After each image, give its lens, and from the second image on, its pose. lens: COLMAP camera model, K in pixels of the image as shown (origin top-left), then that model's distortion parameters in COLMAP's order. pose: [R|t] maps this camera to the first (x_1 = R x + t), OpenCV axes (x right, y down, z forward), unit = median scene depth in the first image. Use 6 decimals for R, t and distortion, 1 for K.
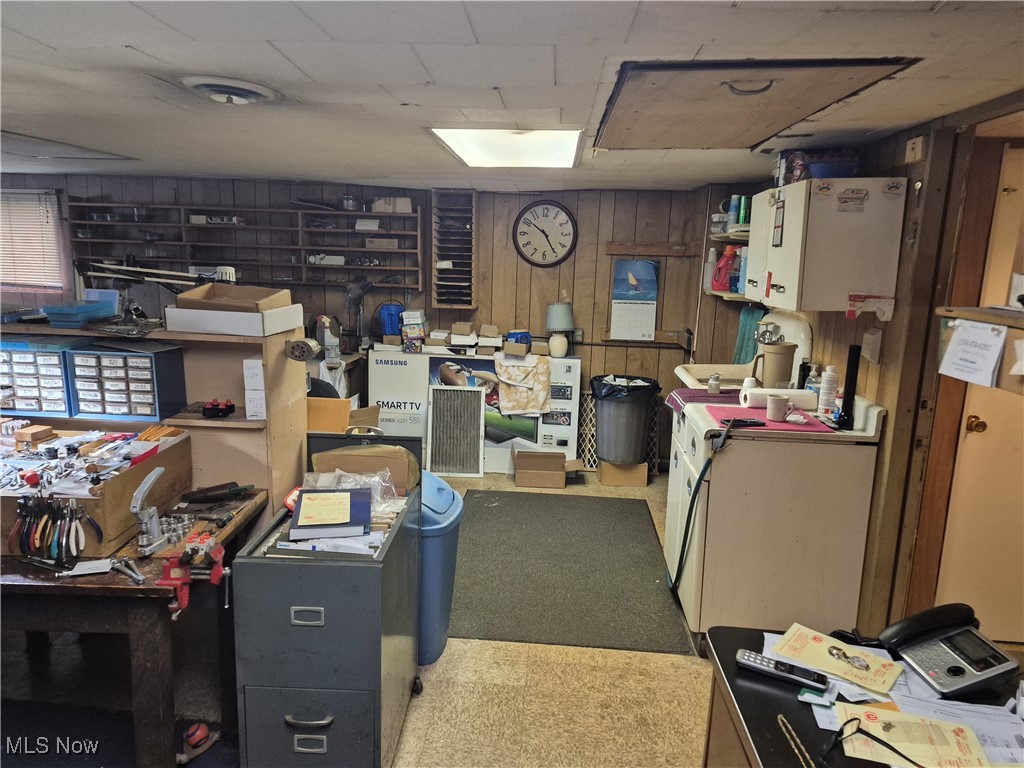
lens RADIAL K [[705.4, 0, 516.5], [0, 705.4, 394.2], [0, 0, 1]] dist [0.054870, -0.059003]
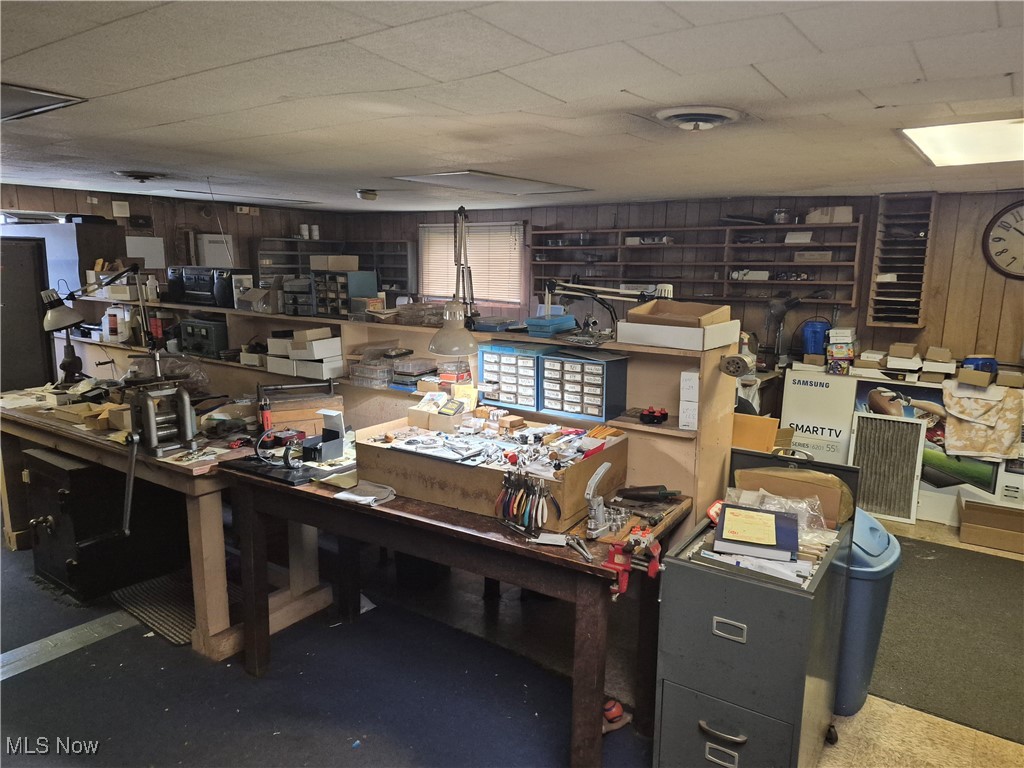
lens RADIAL K [[705.4, 0, 505.3], [0, 705.4, 397.2], [0, 0, 1]] dist [0.054870, -0.059003]
pose [[0.839163, 0.079838, -0.537988, -0.030284], [-0.089277, 0.995970, 0.008547, 0.002960], [0.536502, 0.040858, 0.842909, -0.022674]]
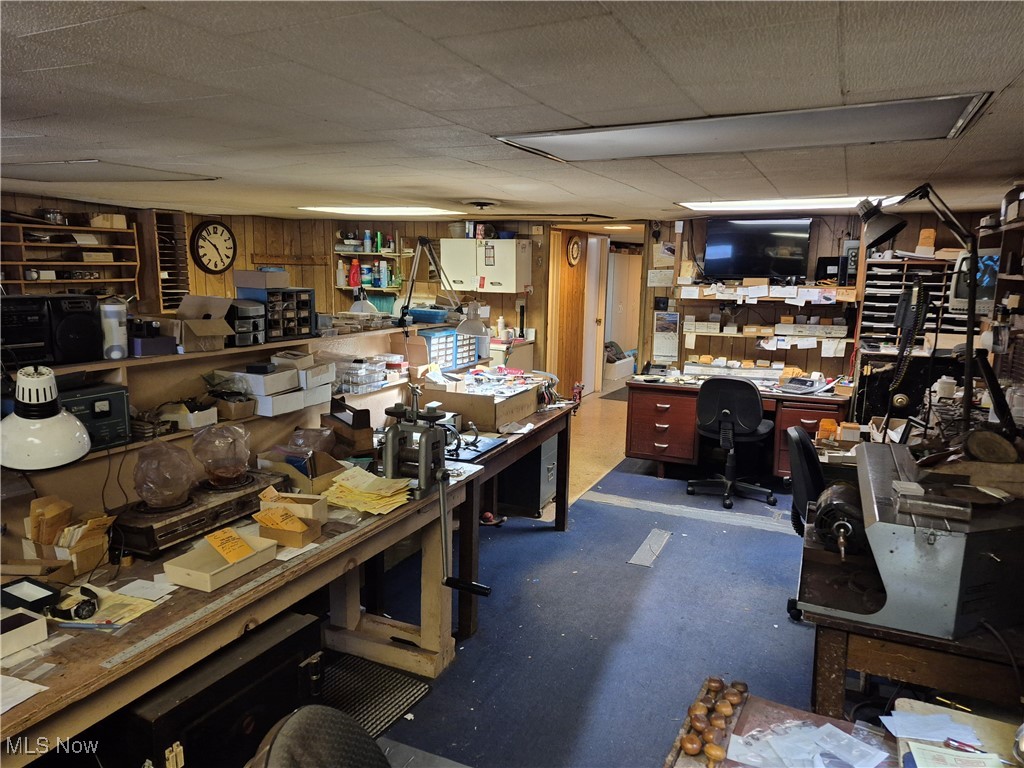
lens RADIAL K [[705.4, 0, 516.3], [0, 705.4, 386.8], [0, 0, 1]] dist [0.054870, -0.059003]
pose [[0.377715, -0.180723, 0.908114, -2.973640], [0.169625, 0.977675, 0.124014, -0.165458], [-0.910252, 0.107196, 0.399938, 0.132919]]
